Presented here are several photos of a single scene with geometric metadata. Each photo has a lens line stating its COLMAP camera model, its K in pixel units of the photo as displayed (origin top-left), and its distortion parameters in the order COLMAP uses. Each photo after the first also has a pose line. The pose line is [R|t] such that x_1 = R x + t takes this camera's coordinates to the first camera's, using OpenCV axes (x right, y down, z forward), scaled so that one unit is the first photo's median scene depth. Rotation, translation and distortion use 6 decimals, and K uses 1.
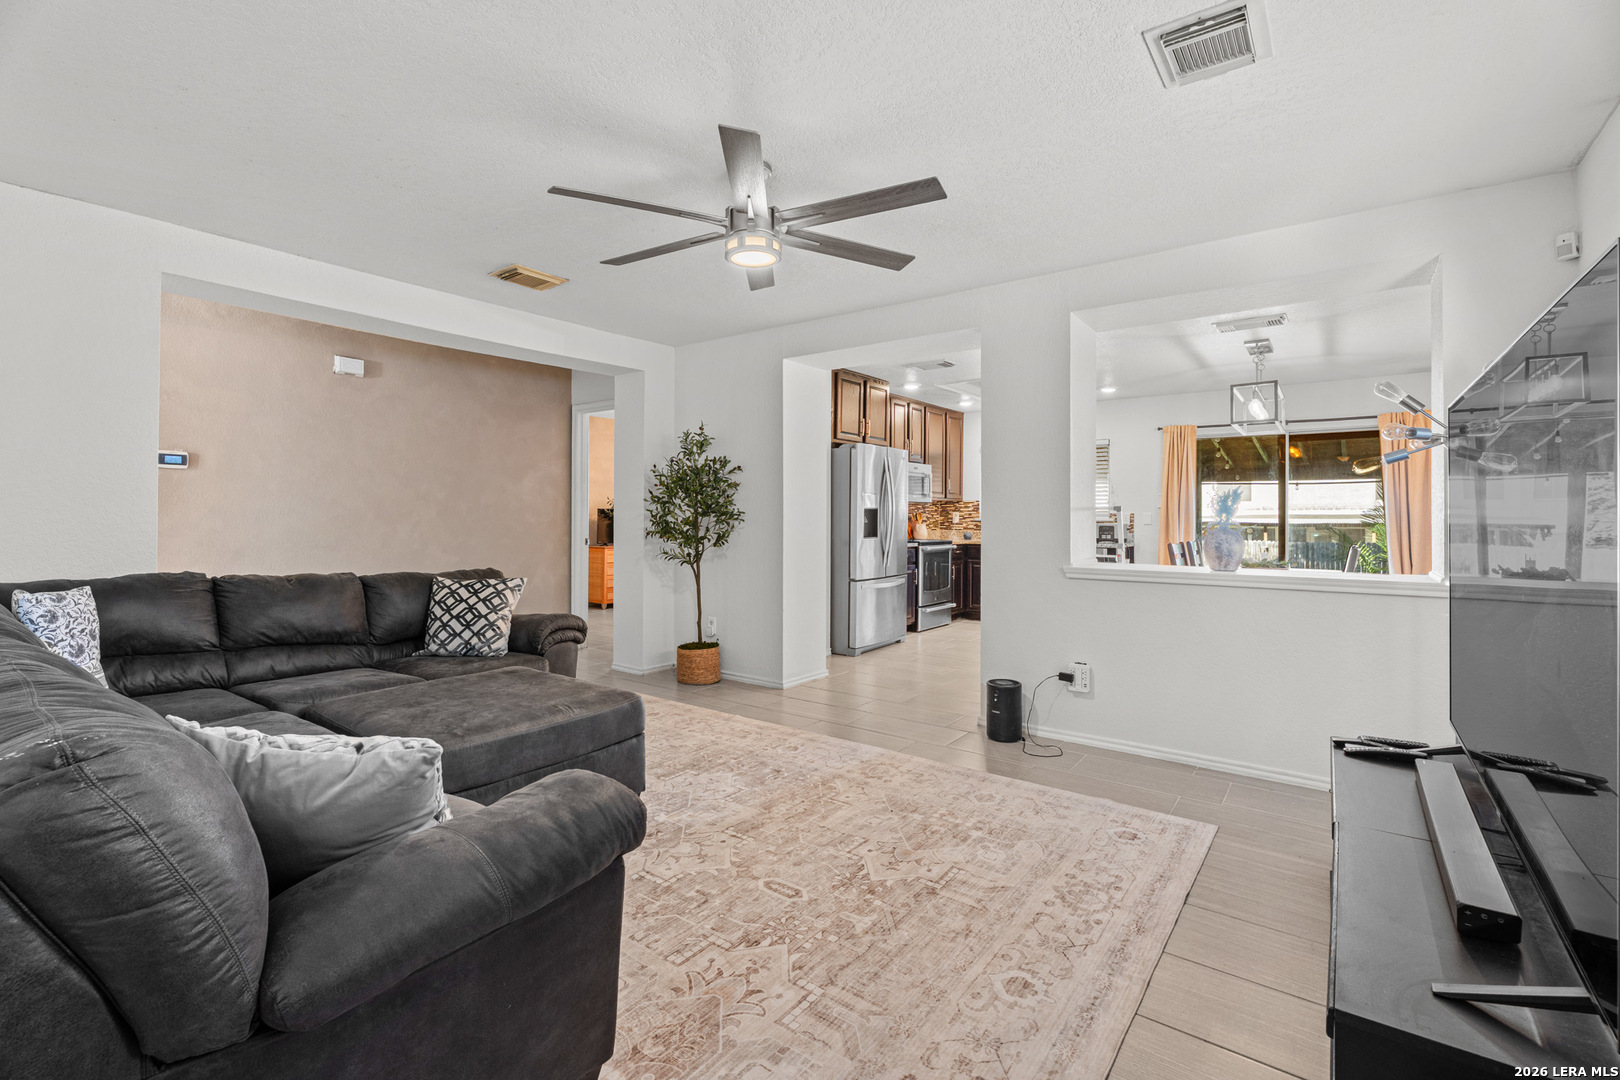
lens RADIAL K [[731.5, 0, 778.6], [0, 731.5, 517.6], [0, 0, 1]] dist [-0.002935, -0.000902]
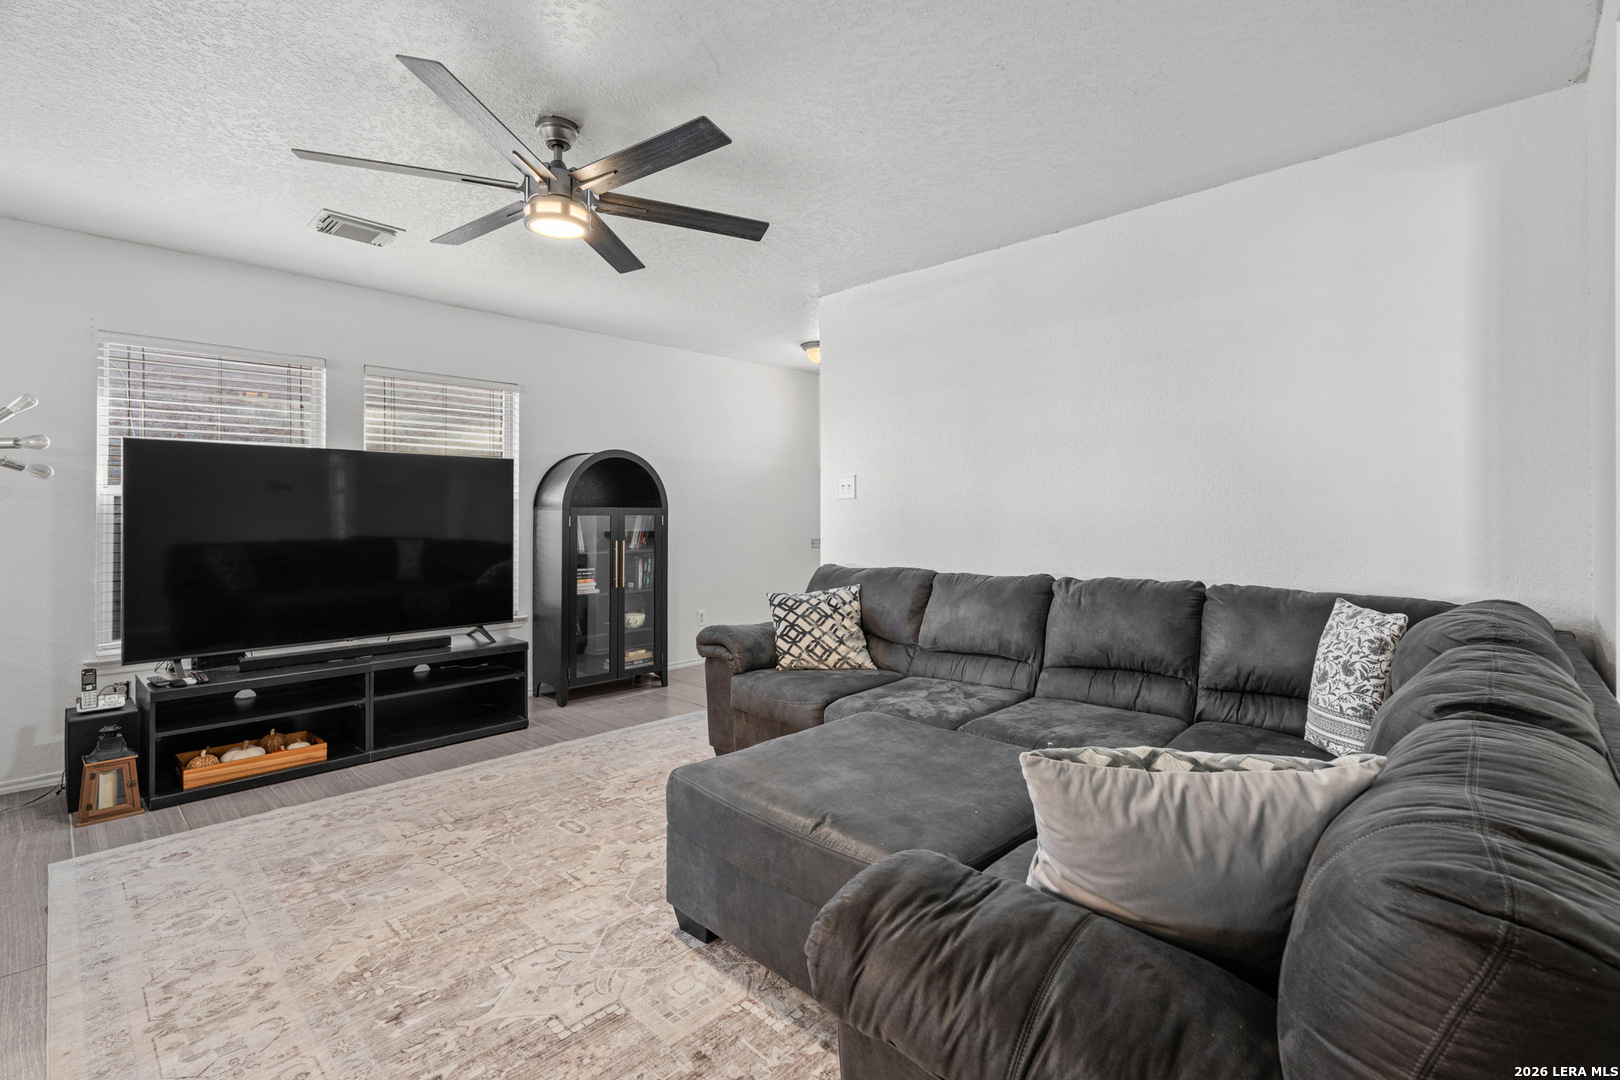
lens RADIAL K [[731.5, 0, 795.1], [0, 731.5, 512.8], [0, 0, 1]] dist [-0.002935, -0.000902]
pose [[-0.994435, -0.003364, 0.105299, -0.426119], [-0.003018, 0.999990, 0.003446, -0.015757], [-0.105310, 0.003109, -0.994435, 1.892863]]
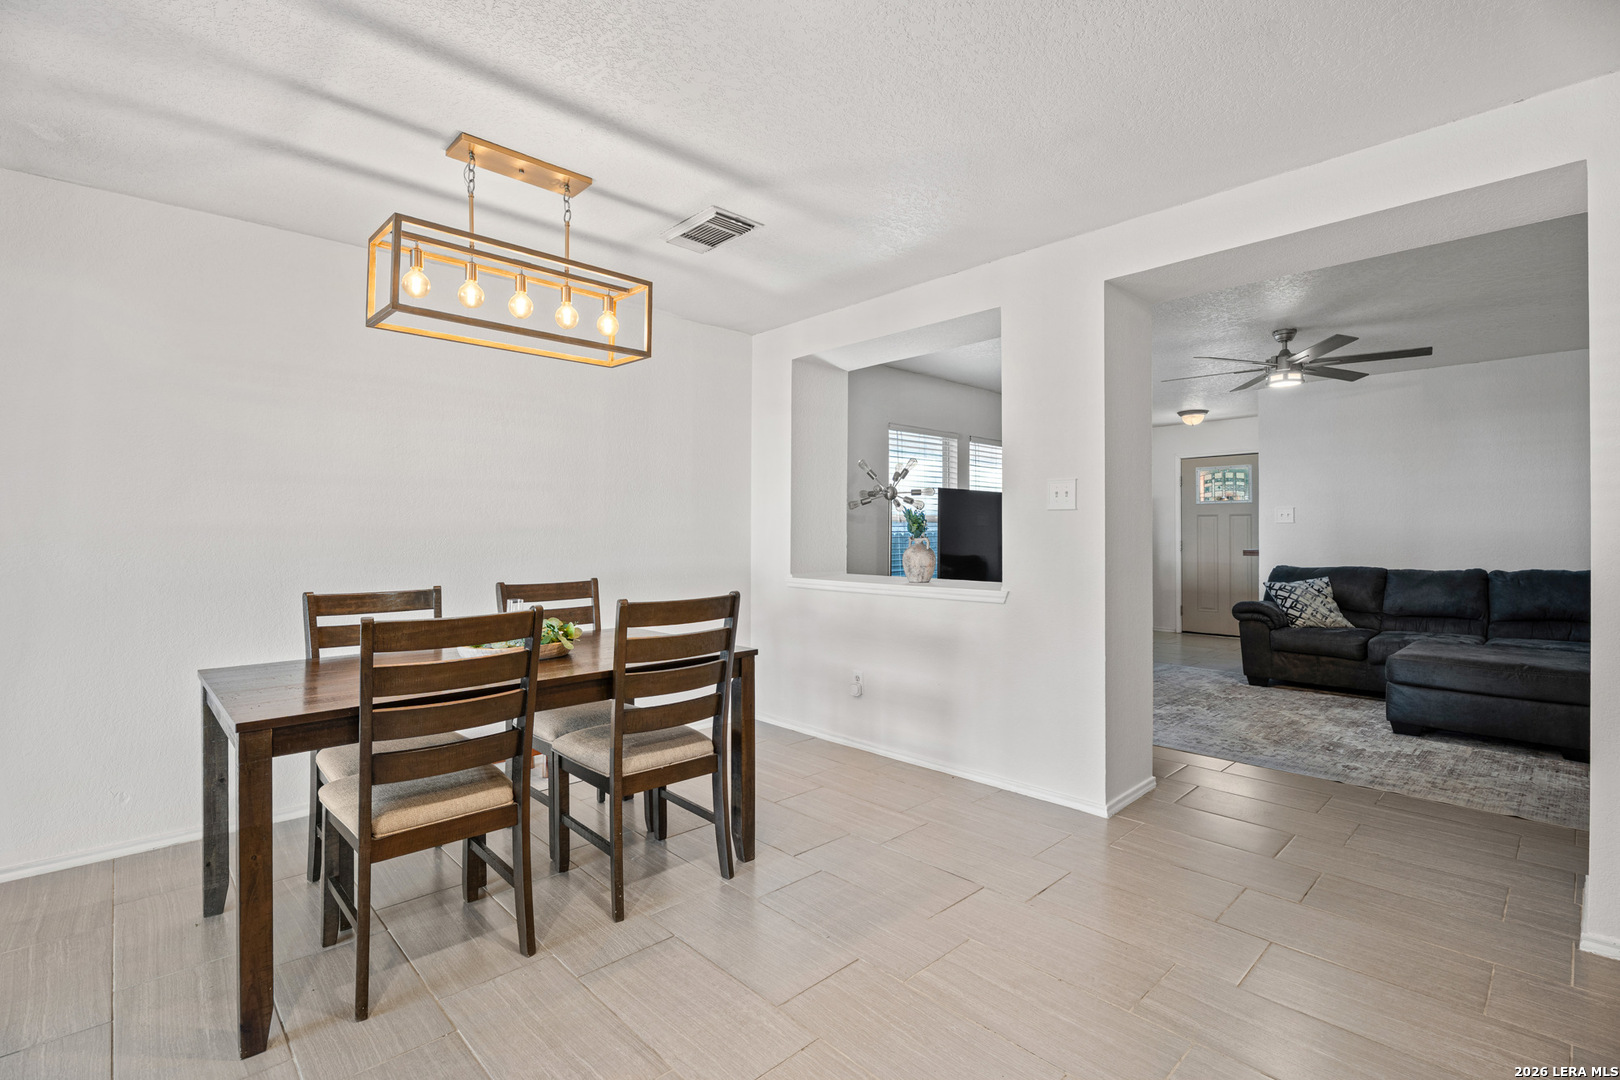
lens RADIAL K [[731.5, 0, 819.2], [0, 731.5, 537.0], [0, 0, 1]] dist [-0.002935, -0.000902]
pose [[-0.988533, -0.011846, 0.150539, 0.810576], [-0.011548, 0.999929, 0.002855, 0.014150], [-0.150562, 0.001084, -0.988600, 2.939020]]
